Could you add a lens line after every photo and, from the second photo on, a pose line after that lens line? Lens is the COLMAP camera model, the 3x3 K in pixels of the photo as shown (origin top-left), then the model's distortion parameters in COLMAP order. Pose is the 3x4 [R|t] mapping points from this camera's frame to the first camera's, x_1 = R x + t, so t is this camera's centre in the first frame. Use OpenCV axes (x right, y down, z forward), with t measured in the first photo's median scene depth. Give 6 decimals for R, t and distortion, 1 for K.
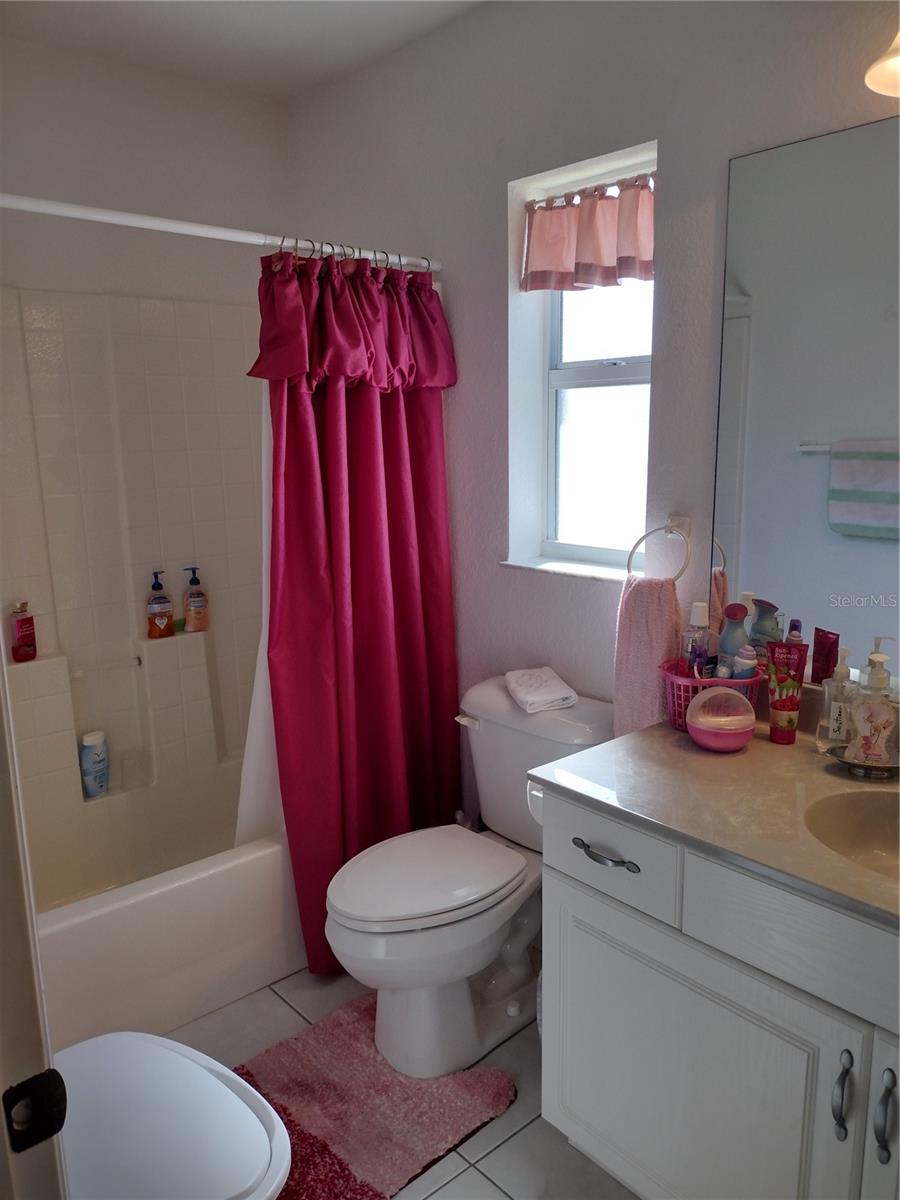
lens RADIAL K [[901.4, 0, 450.9], [0, 901.4, 602.7], [0, 0, 1]] dist [0.030910, -0.002651]
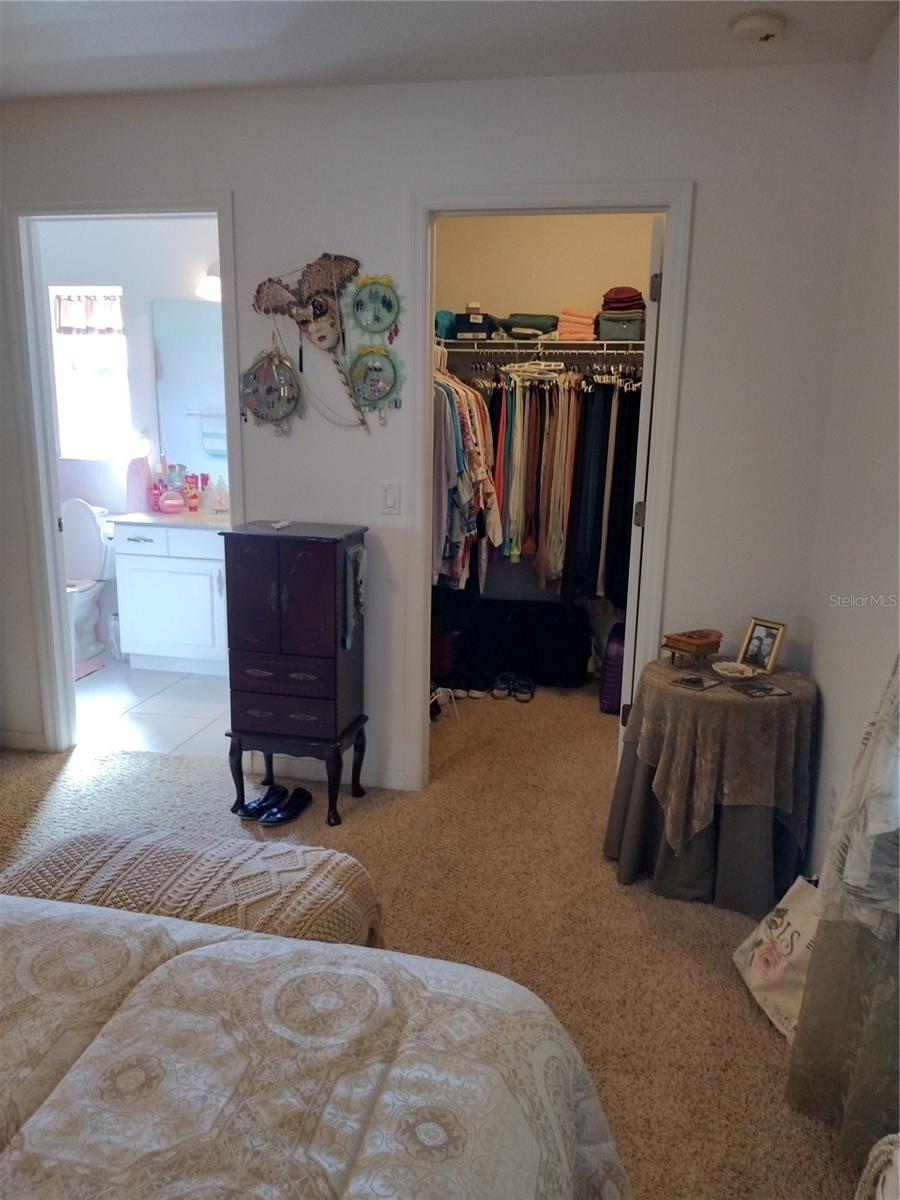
lens RADIAL K [[901.4, 0, 449.6], [0, 901.4, 602.6], [0, 0, 1]] dist [0.030910, -0.002651]
pose [[0.796325, -0.101367, 0.596315, -0.678091], [0.089910, 0.994742, 0.049028, 0.354214], [-0.598150, 0.014573, 0.801252, -1.659847]]
